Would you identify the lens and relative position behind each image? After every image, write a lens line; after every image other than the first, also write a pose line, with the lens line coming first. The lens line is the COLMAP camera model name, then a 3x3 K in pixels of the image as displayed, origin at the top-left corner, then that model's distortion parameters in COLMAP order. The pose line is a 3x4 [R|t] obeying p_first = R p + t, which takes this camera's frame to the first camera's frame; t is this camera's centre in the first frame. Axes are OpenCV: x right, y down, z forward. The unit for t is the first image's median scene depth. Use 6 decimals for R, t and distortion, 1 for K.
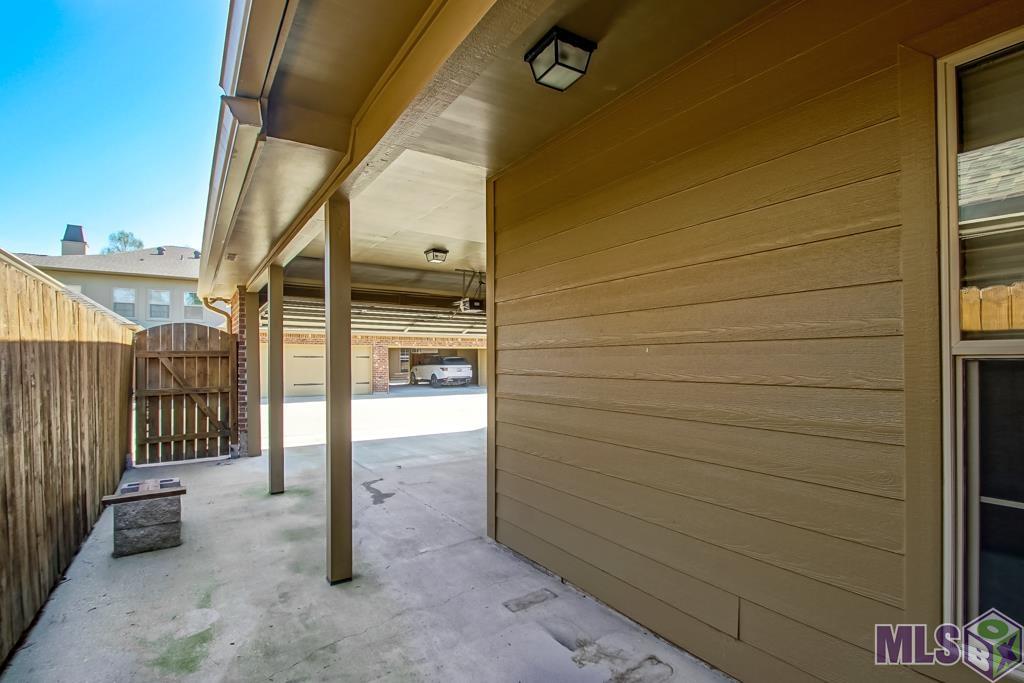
lens RADIAL K [[472.9, 0, 509.0], [0, 472.9, 351.4], [0, 0, 1]] dist [0.001281, -0.012267]
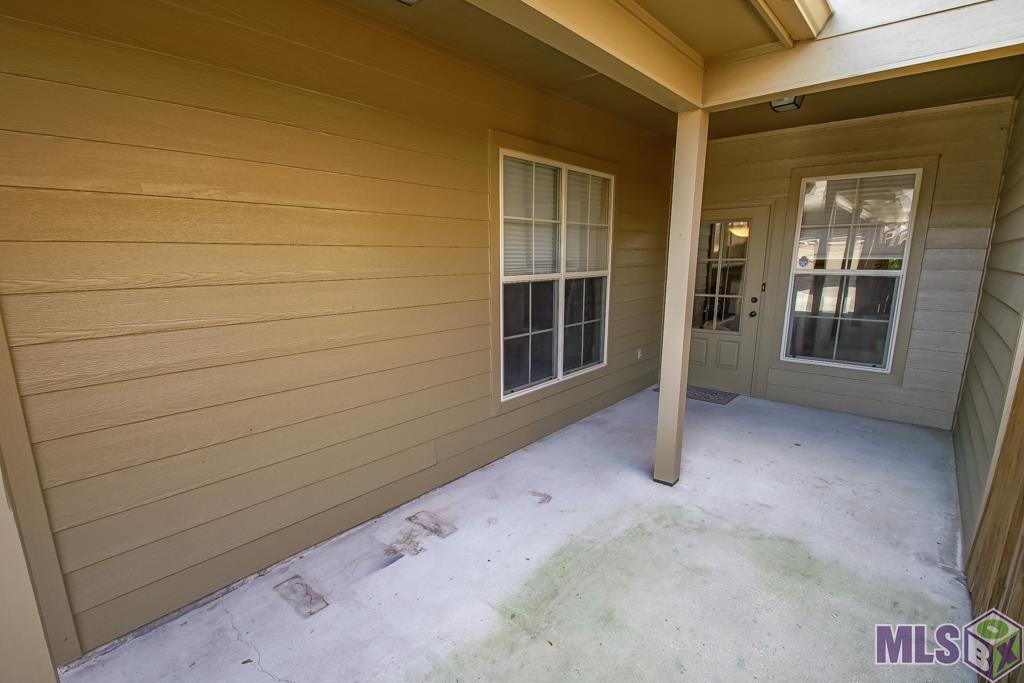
lens RADIAL K [[472.9, 0, 510.5], [0, 472.9, 348.0], [0, 0, 1]] dist [0.001281, -0.012267]
pose [[-0.269955, -0.182747, 0.945372, -0.845124], [-0.019379, 0.982656, 0.184421, -0.064975], [-0.962678, 0.031465, -0.268815, 0.959218]]
